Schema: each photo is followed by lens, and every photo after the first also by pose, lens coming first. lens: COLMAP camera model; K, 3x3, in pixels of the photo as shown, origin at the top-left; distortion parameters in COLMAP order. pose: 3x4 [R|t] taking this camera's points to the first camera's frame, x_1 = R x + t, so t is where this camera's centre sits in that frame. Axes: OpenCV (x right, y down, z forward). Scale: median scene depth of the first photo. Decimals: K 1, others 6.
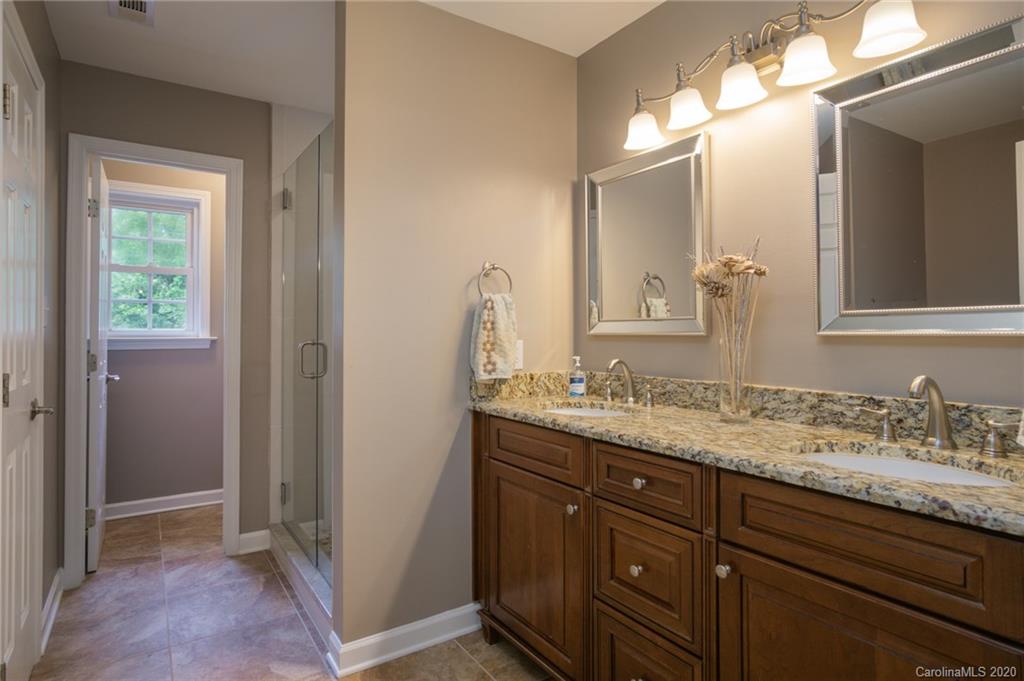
lens RADIAL K [[548.4, 0, 508.6], [0, 548.4, 330.7], [0, 0, 1]] dist [0.002797, 0.001951]
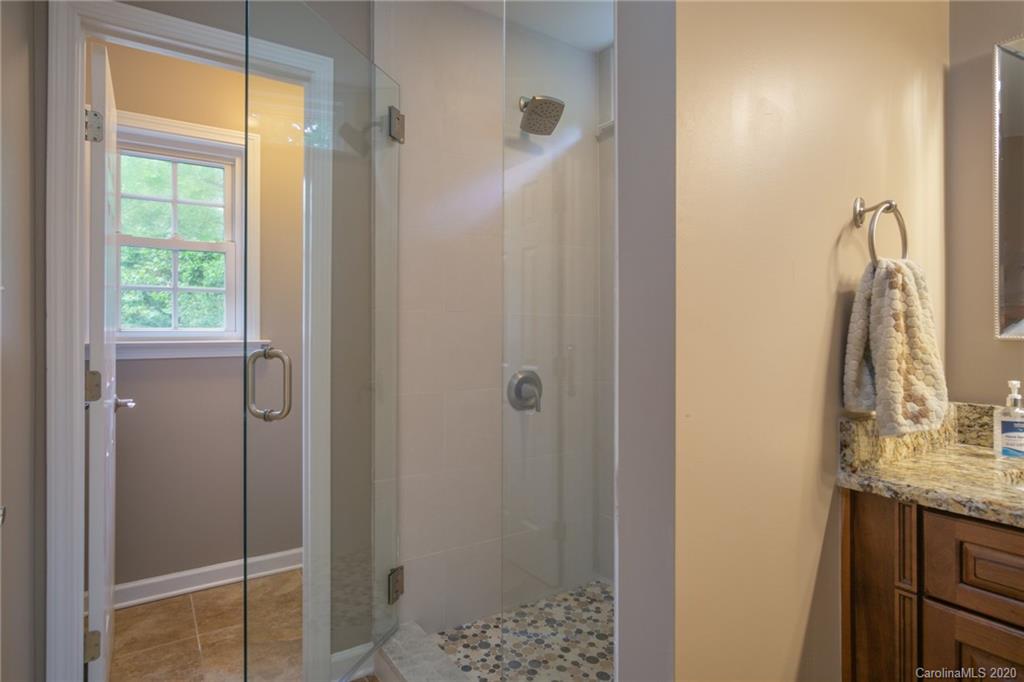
lens RADIAL K [[548.4, 0, 518.5], [0, 548.4, 325.7], [0, 0, 1]] dist [0.002797, 0.001951]
pose [[0.999943, -0.005115, 0.009370, -0.297300], [0.005111, 0.999987, 0.000397, -0.006111], [-0.009372, -0.000349, 0.999956, 0.393593]]
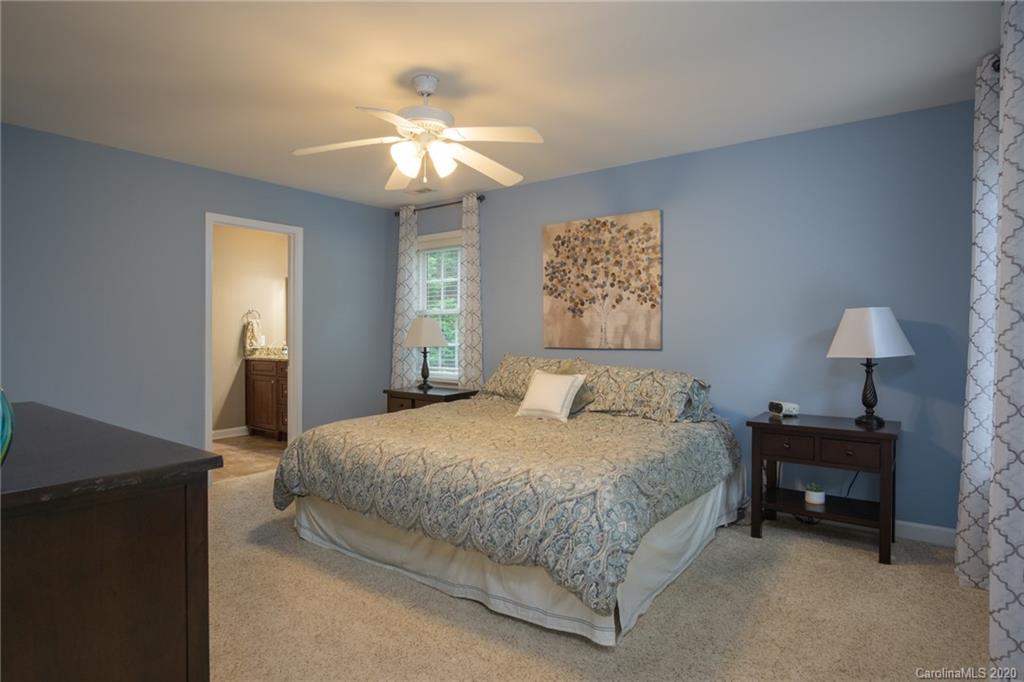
lens RADIAL K [[548.4, 0, 508.2], [0, 548.4, 338.0], [0, 0, 1]] dist [0.002797, 0.001951]
pose [[0.932837, -0.004226, 0.360274, 0.155044], [-0.003162, 0.999797, 0.019915, -0.026614], [-0.360285, -0.019717, 0.932634, -1.821759]]
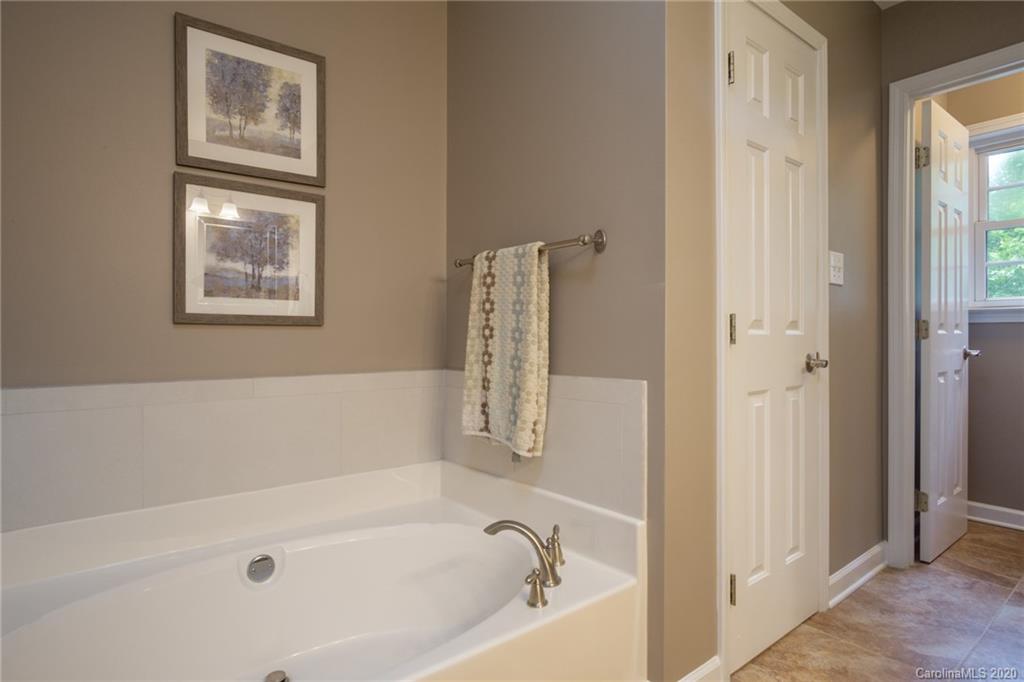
lens RADIAL K [[548.4, 0, 508.0], [0, 548.4, 333.7], [0, 0, 1]] dist [0.002797, 0.001951]
pose [[0.083711, -0.003728, -0.996483, 0.081161], [0.004586, 0.999984, -0.003356, 0.065846], [0.996480, -0.004289, 0.083727, 0.249198]]
